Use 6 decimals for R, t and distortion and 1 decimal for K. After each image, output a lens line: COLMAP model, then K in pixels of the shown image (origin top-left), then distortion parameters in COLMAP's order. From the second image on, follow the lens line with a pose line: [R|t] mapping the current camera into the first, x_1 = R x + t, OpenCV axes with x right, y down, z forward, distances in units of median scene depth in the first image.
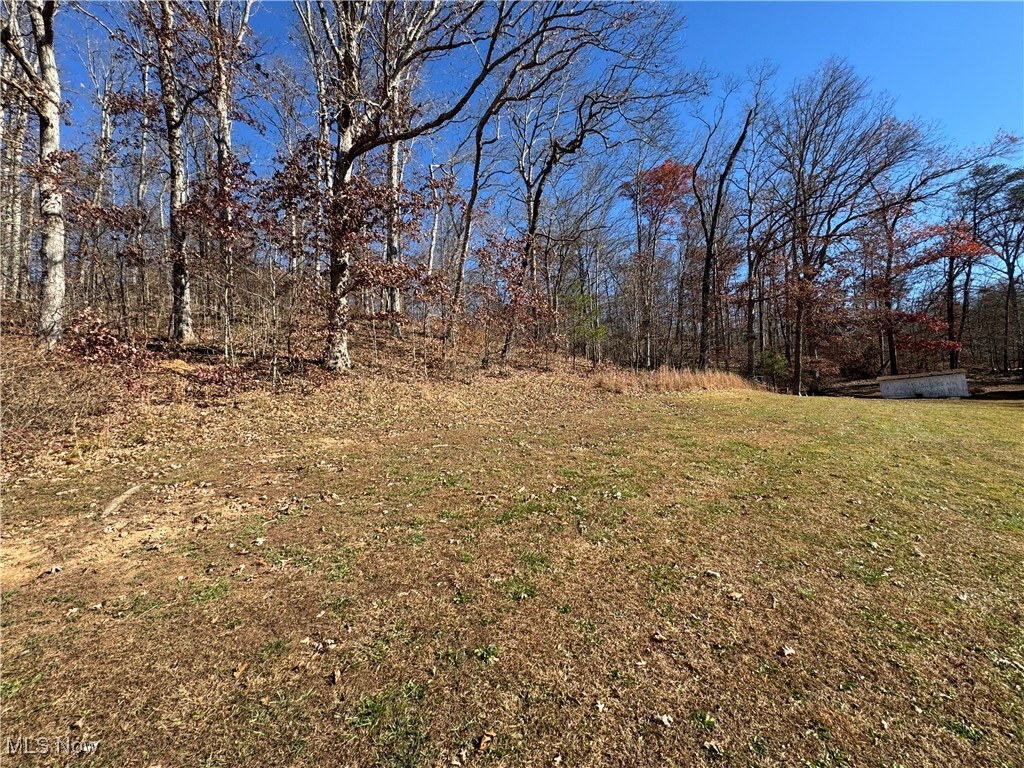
lens RADIAL K [[409.9, 0, 510.7], [0, 409.9, 381.2], [0, 0, 1]] dist [-0.002524, 0.000510]
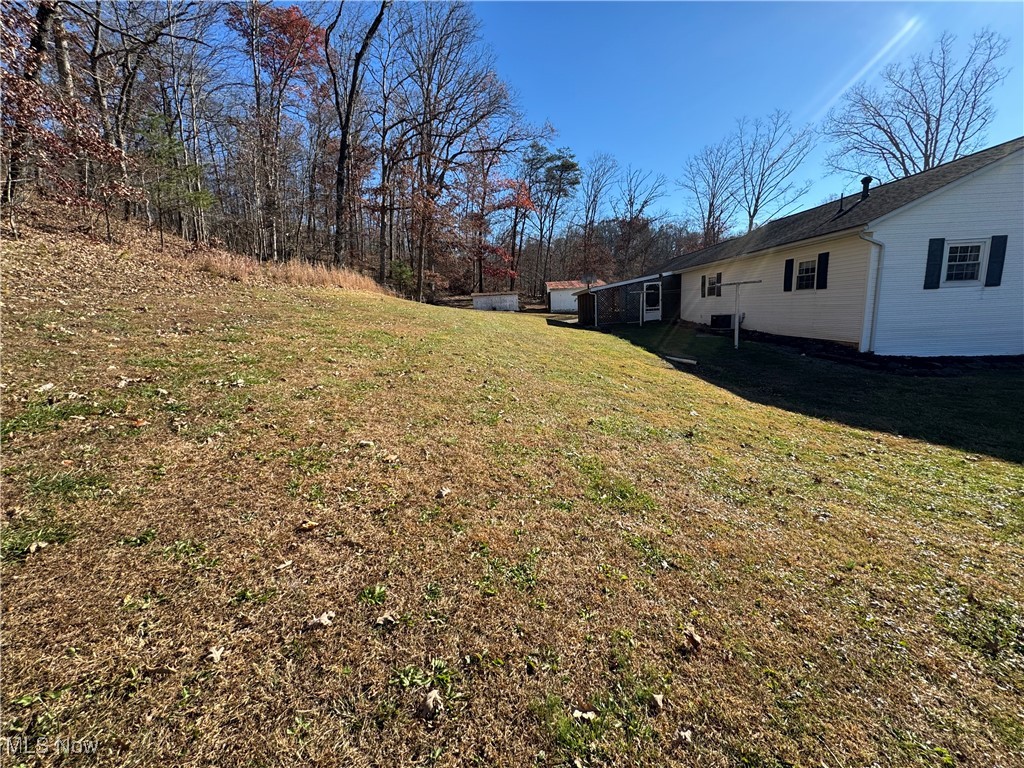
lens RADIAL K [[409.9, 0, 513.1], [0, 409.9, 382.6], [0, 0, 1]] dist [-0.002524, 0.000510]
pose [[0.665048, -0.087635, 0.741641, 0.039231], [-0.074732, 0.980296, 0.182850, 0.102976], [-0.743052, -0.177028, 0.645395, 0.142225]]
